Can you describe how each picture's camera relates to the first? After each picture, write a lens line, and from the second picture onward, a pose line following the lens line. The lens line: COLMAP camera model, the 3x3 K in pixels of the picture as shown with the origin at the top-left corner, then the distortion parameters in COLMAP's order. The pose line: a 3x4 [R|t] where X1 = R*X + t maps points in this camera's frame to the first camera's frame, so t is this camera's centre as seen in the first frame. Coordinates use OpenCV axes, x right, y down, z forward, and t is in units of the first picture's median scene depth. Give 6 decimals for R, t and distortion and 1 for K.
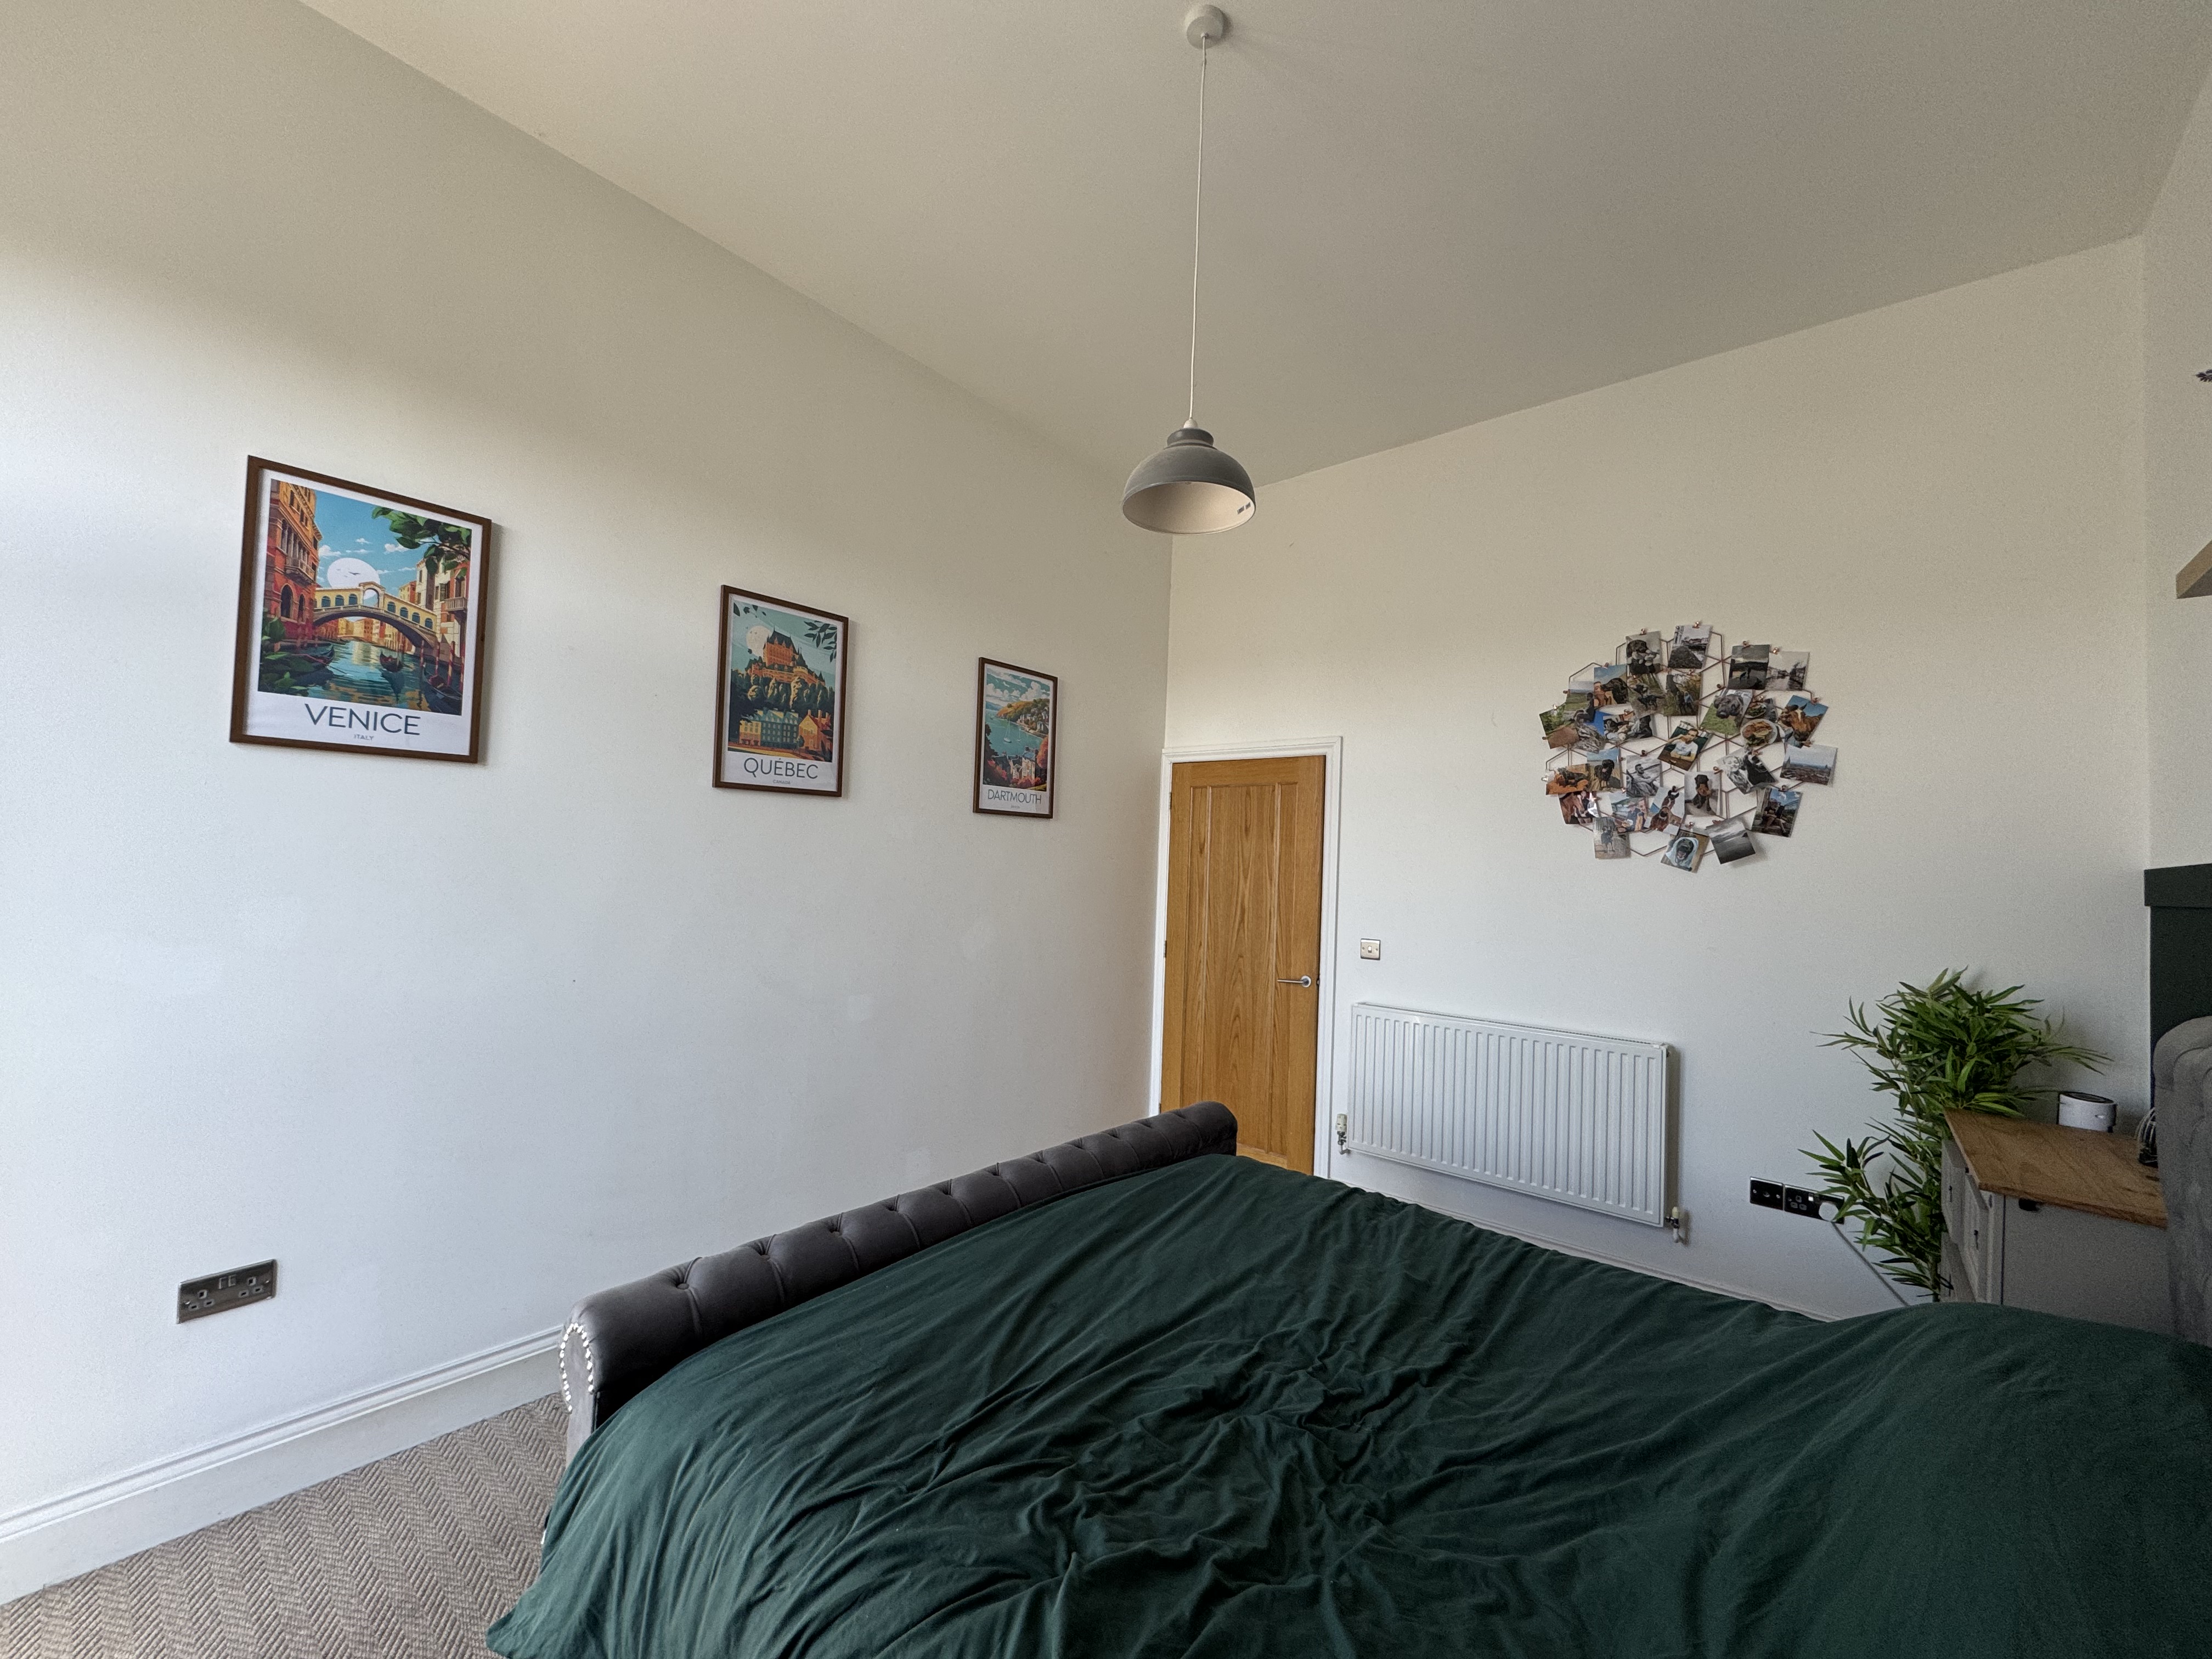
lens RADIAL K [[882.7, 0, 1095.7], [0, 882.7, 827.2], [0, 0, 1]] dist [-0.002271, 0.000510]
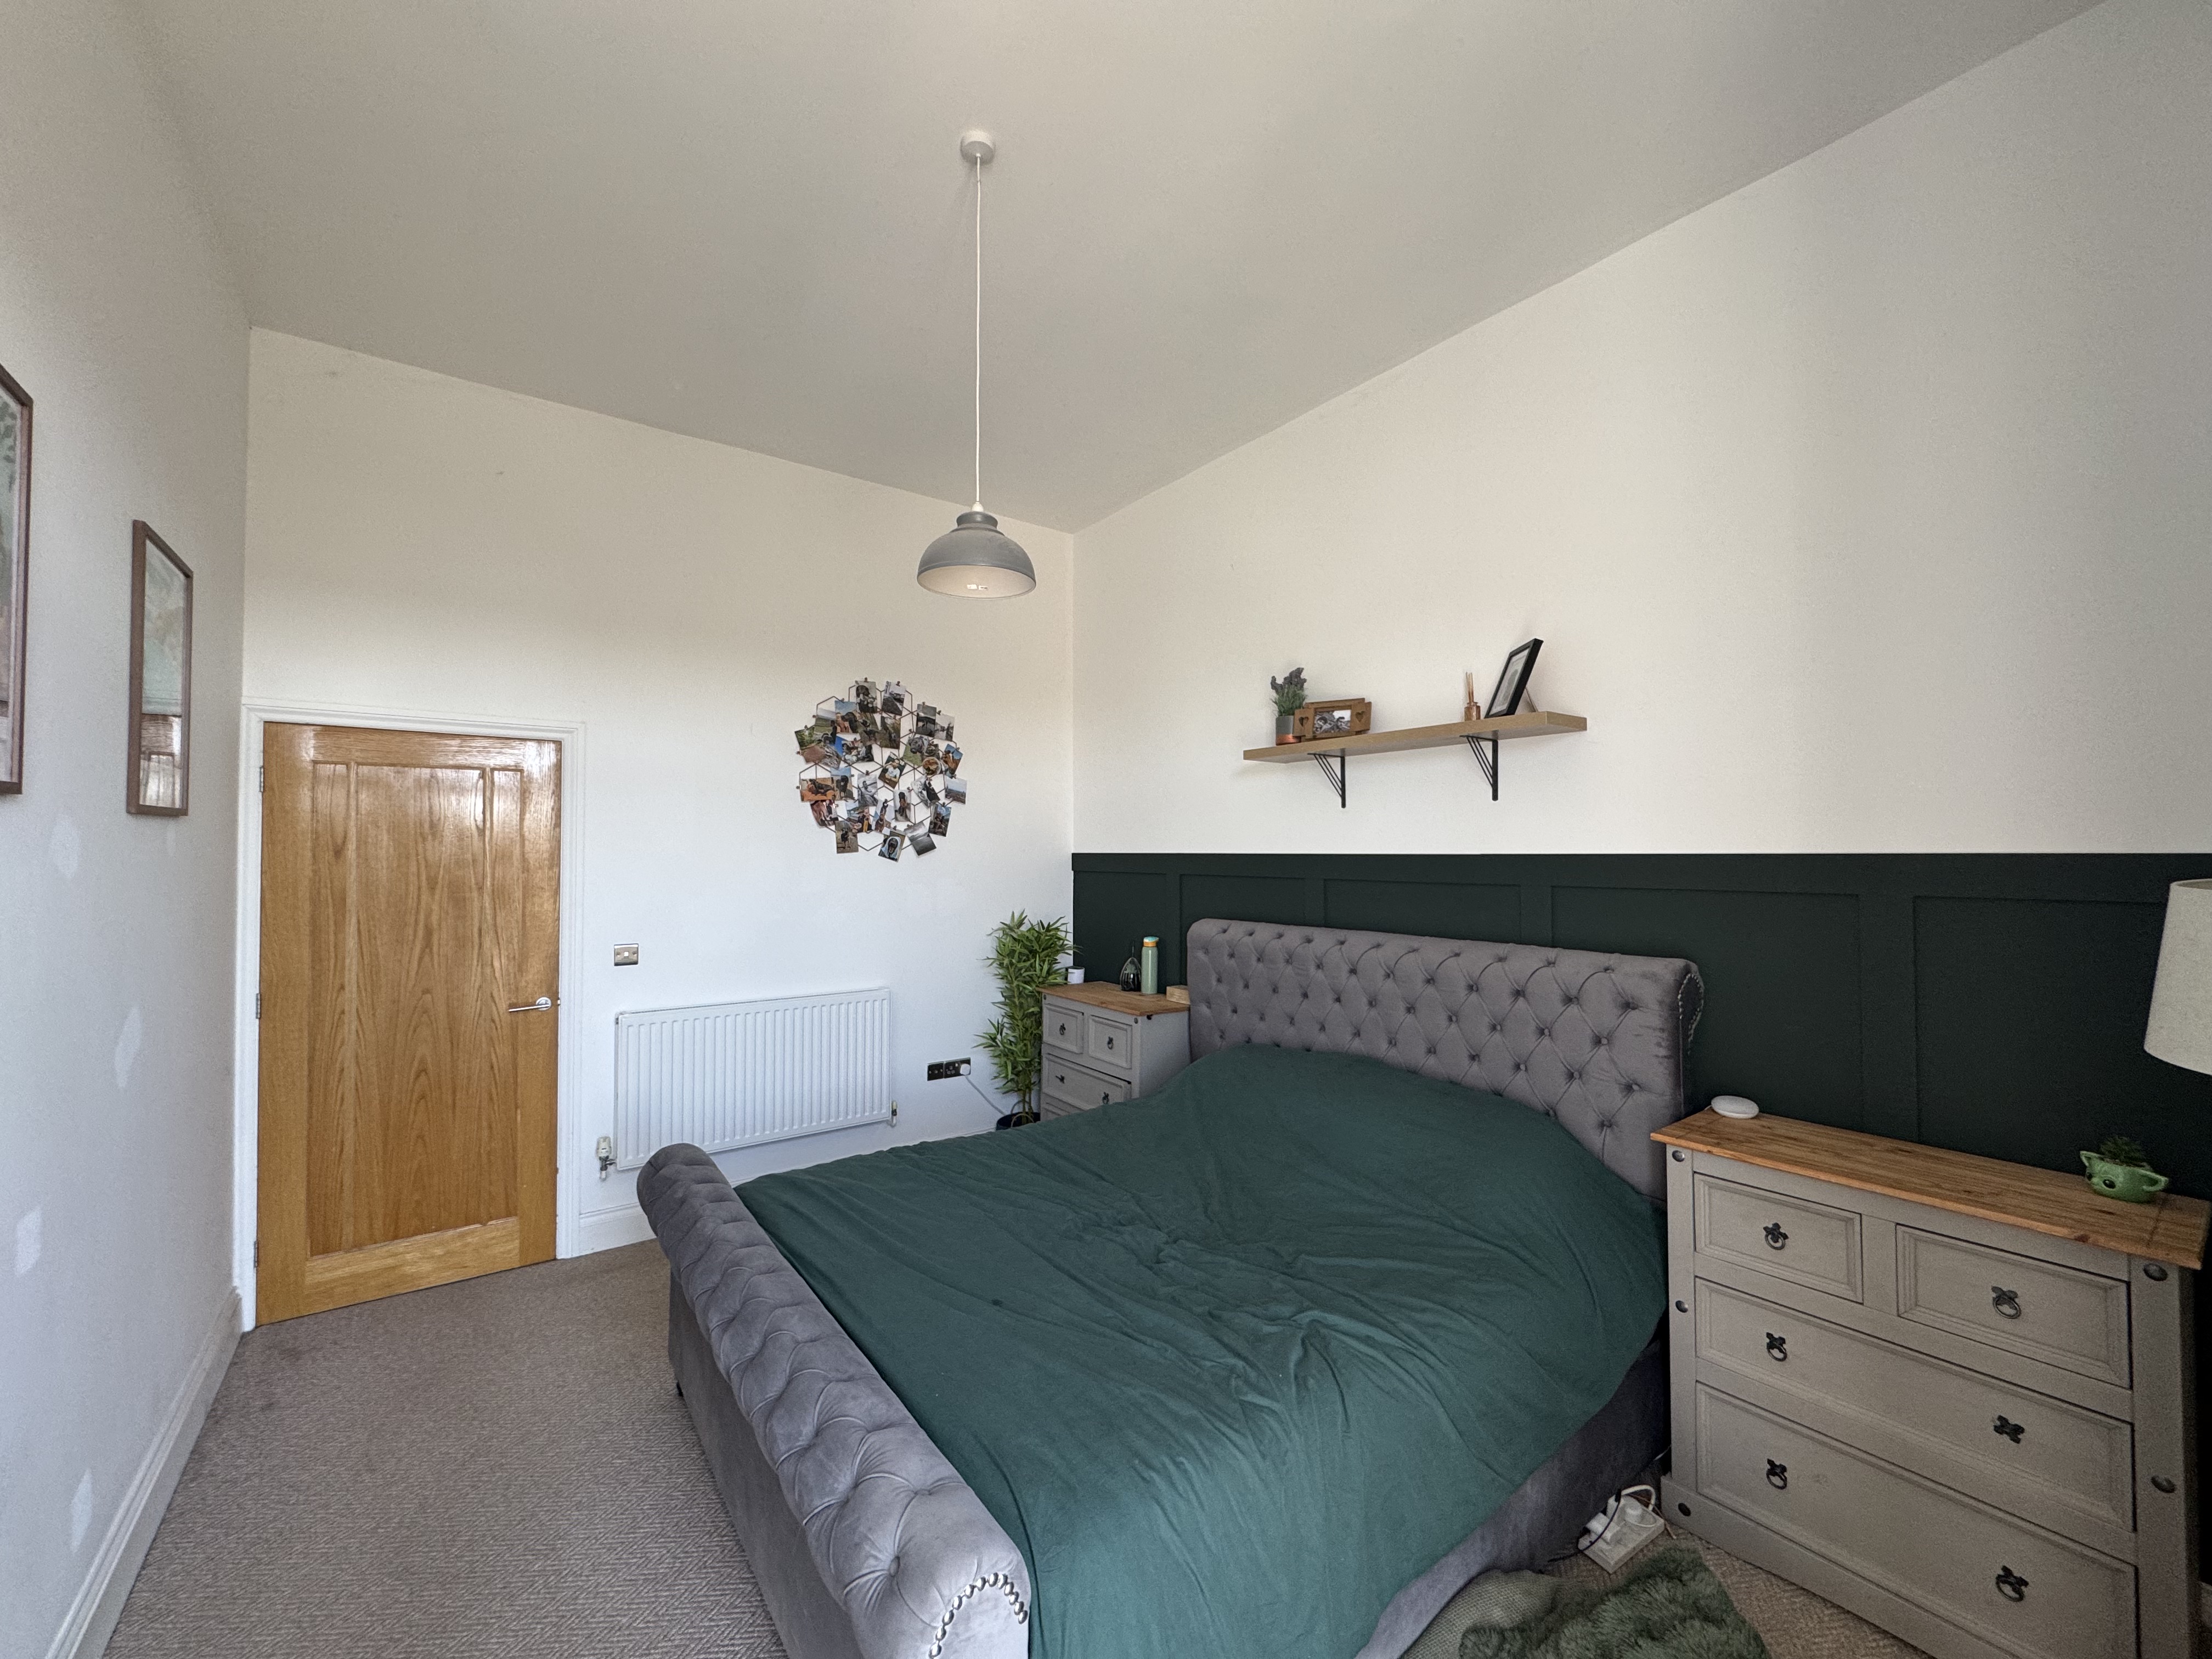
lens RADIAL K [[882.7, 0, 1103.9], [0, 882.7, 846.0], [0, 0, 1]] dist [-0.002271, 0.000510]
pose [[0.227868, -0.024457, 0.973385, -0.558271], [-0.026545, 0.999157, 0.031318, -0.023967], [-0.973330, -0.032975, 0.227027, 0.333495]]
